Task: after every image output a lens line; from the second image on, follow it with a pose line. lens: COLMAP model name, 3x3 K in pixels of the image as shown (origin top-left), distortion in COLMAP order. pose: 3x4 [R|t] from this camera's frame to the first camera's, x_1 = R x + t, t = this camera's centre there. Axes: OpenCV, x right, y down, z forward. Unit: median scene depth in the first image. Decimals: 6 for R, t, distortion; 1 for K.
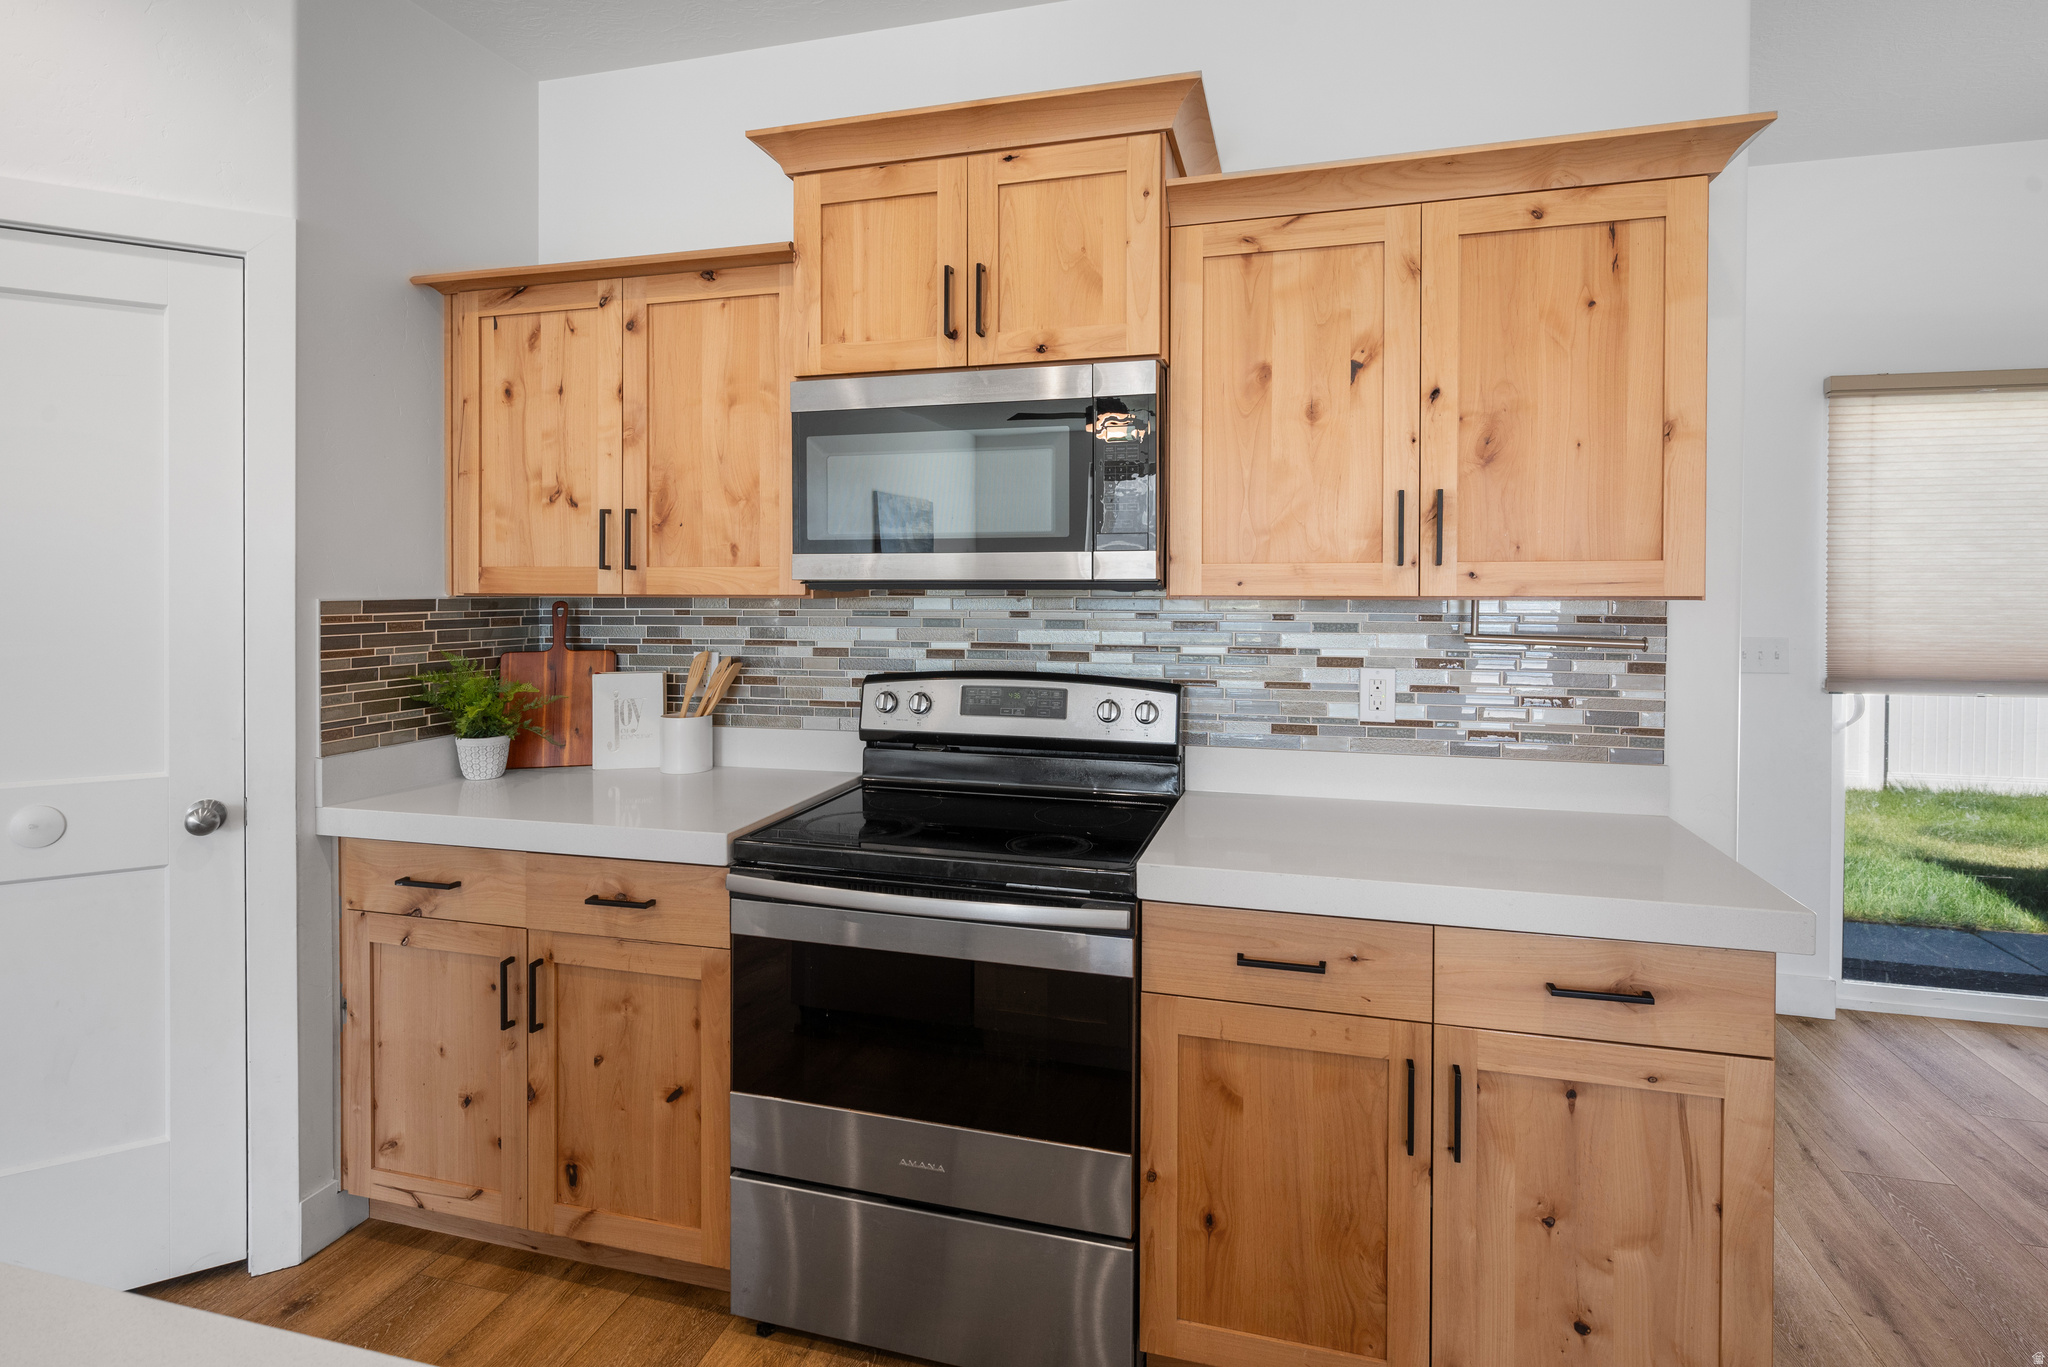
lens RADIAL K [[1002.0, 0, 1028.0], [0, 1002.0, 592.8], [0, 0, 1]] dist [0.002442, -0.001497]
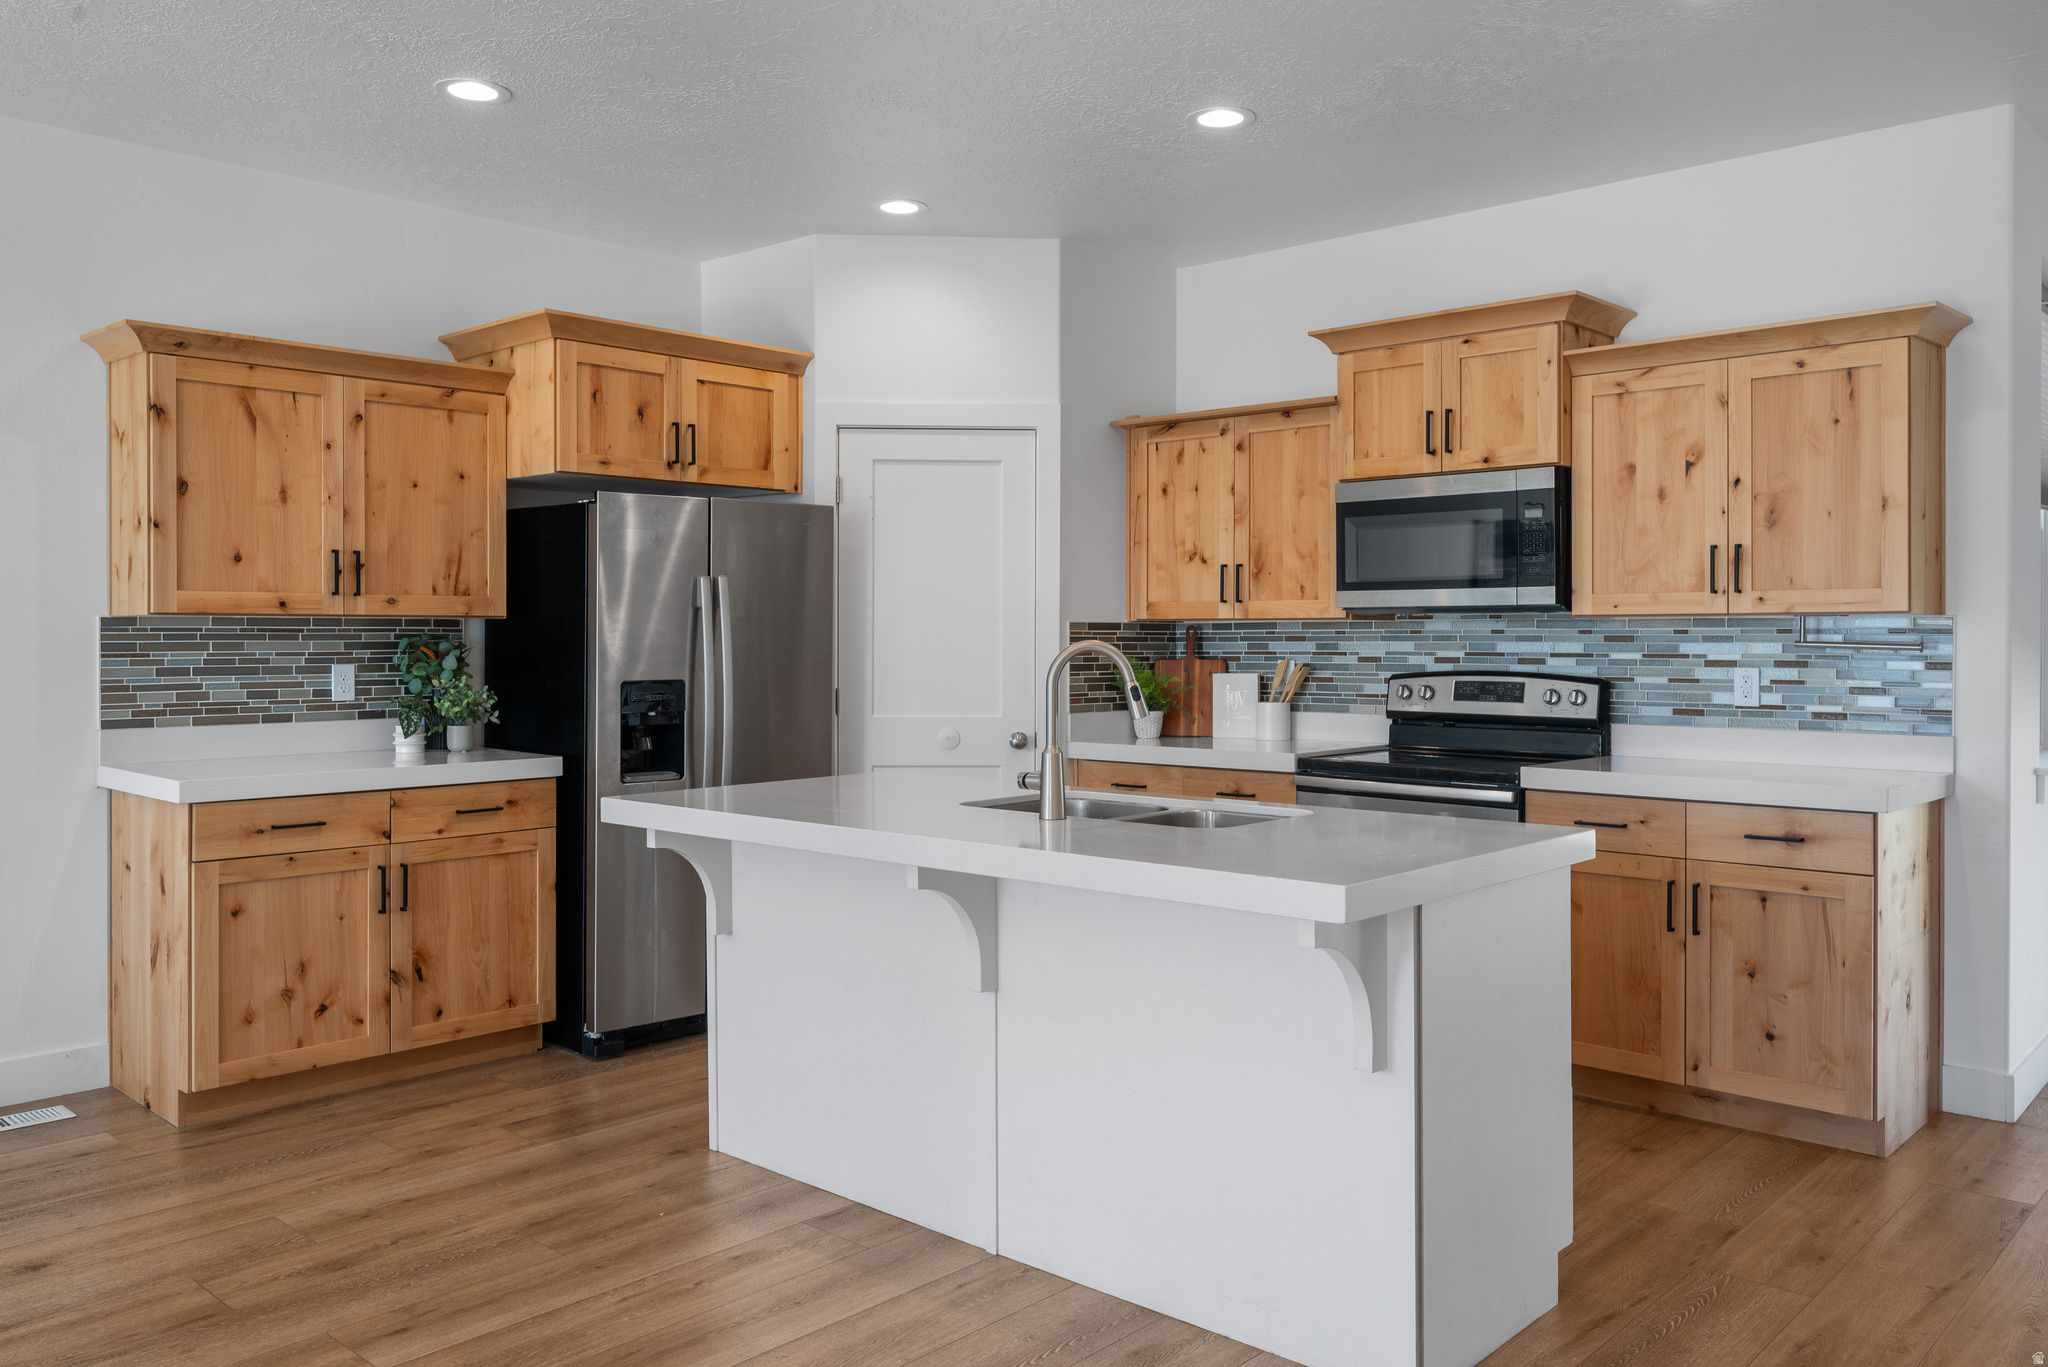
lens RADIAL K [[1584.6, 0, 1039.3], [0, 1584.6, 643.6], [0, 0, 1]] dist [-0.001918, -0.003177]
pose [[0.888200, 0.001478, -0.459456, 0.478305], [-0.003524, 0.999987, -0.003596, 0.052416], [0.459444, 0.004813, 0.888193, -1.382950]]
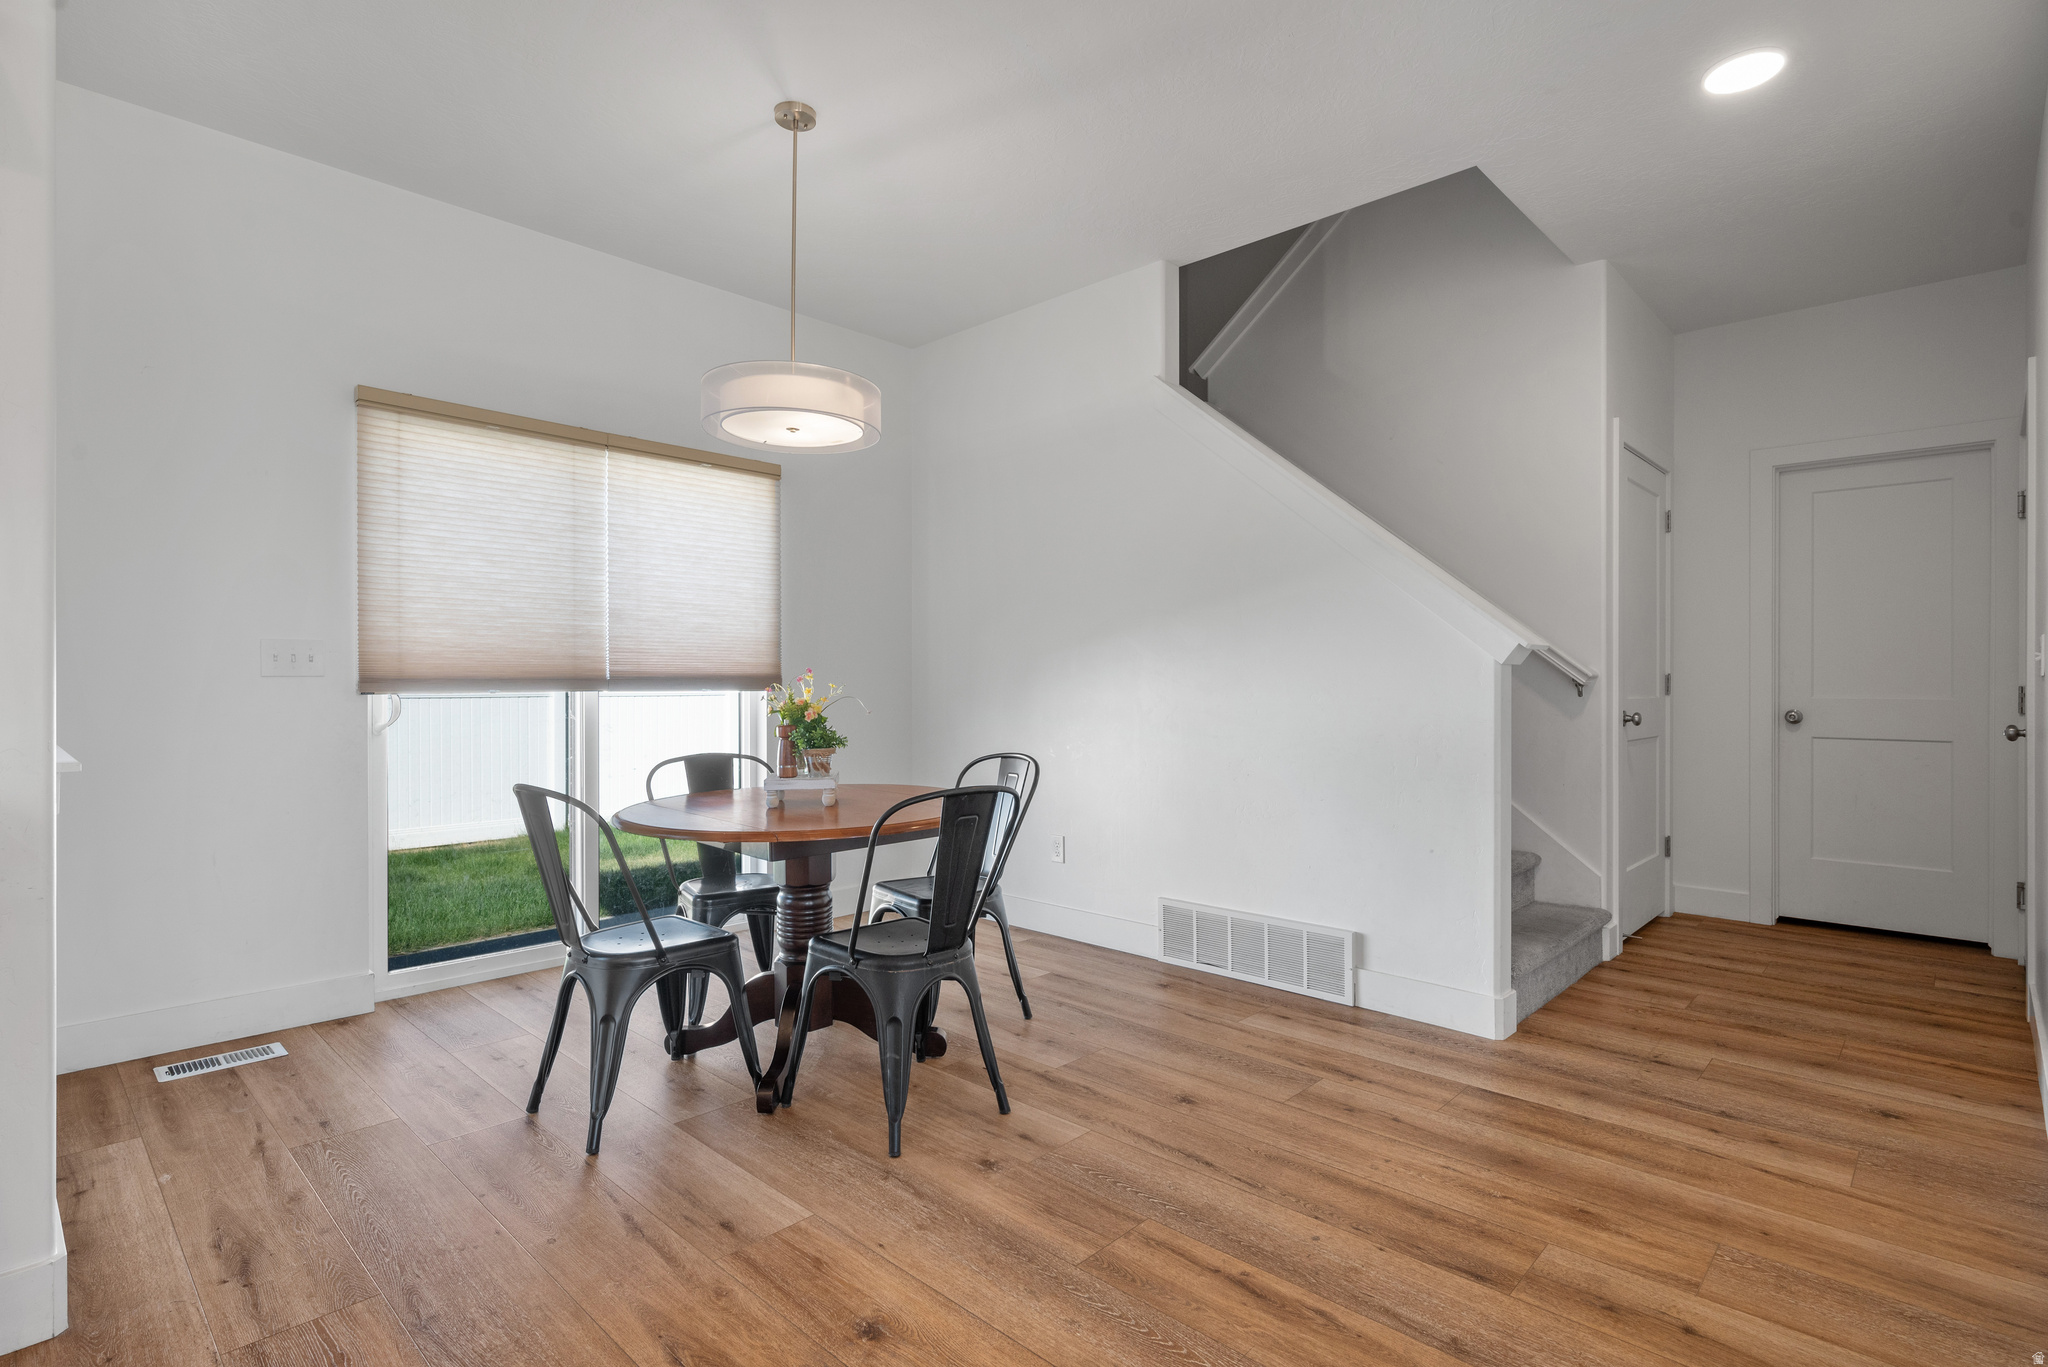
lens RADIAL K [[1002.0, 0, 985.7], [0, 1002.0, 676.2], [0, 0, 1]] dist [0.002442, -0.001497]
pose [[0.495485, 0.003749, 0.868608, 0.325679], [0.007948, 0.999929, -0.008850, 0.140366], [-0.868580, 0.011289, 0.495420, -0.094692]]
